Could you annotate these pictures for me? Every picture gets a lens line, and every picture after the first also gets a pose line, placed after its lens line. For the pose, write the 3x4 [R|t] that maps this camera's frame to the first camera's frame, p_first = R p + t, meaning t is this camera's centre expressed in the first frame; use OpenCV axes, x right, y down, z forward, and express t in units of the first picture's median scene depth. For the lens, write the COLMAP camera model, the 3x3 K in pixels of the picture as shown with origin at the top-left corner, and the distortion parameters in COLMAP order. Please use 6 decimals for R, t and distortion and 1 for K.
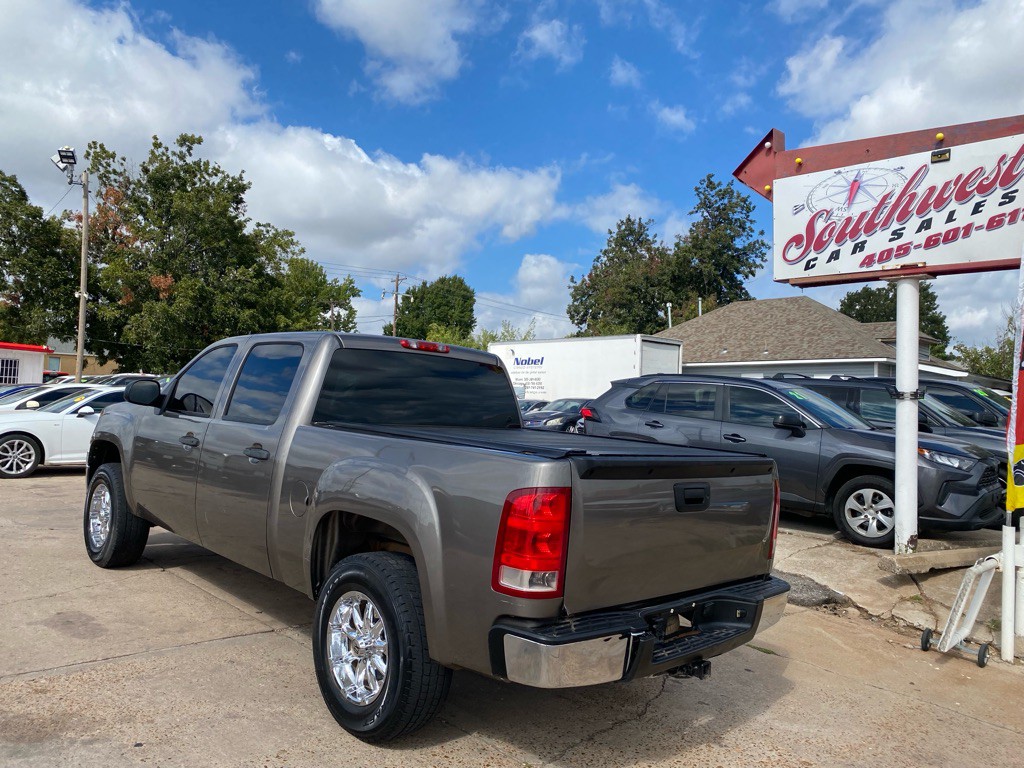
lens RADIAL K [[780.5, 0, 512.0], [0, 780.5, 384.0], [0, 0, 1]] dist [0.013394, -0.005198]
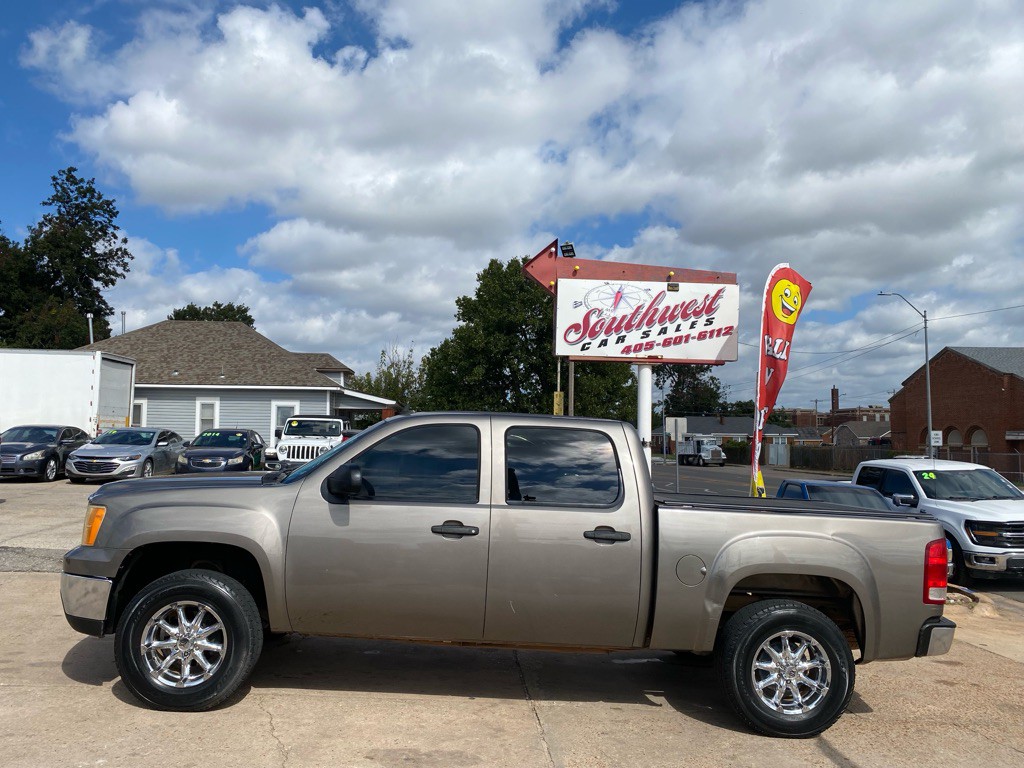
lens RADIAL K [[770.3, 0, 490.0], [0, 770.3, 398.1], [0, 0, 1]] dist [0.103782, -0.143247]
pose [[0.671606, 0.018657, 0.740674, -0.668090], [-0.021798, 0.999748, -0.005417, -0.049375], [-0.740588, -0.012507, 0.671843, 0.206877]]
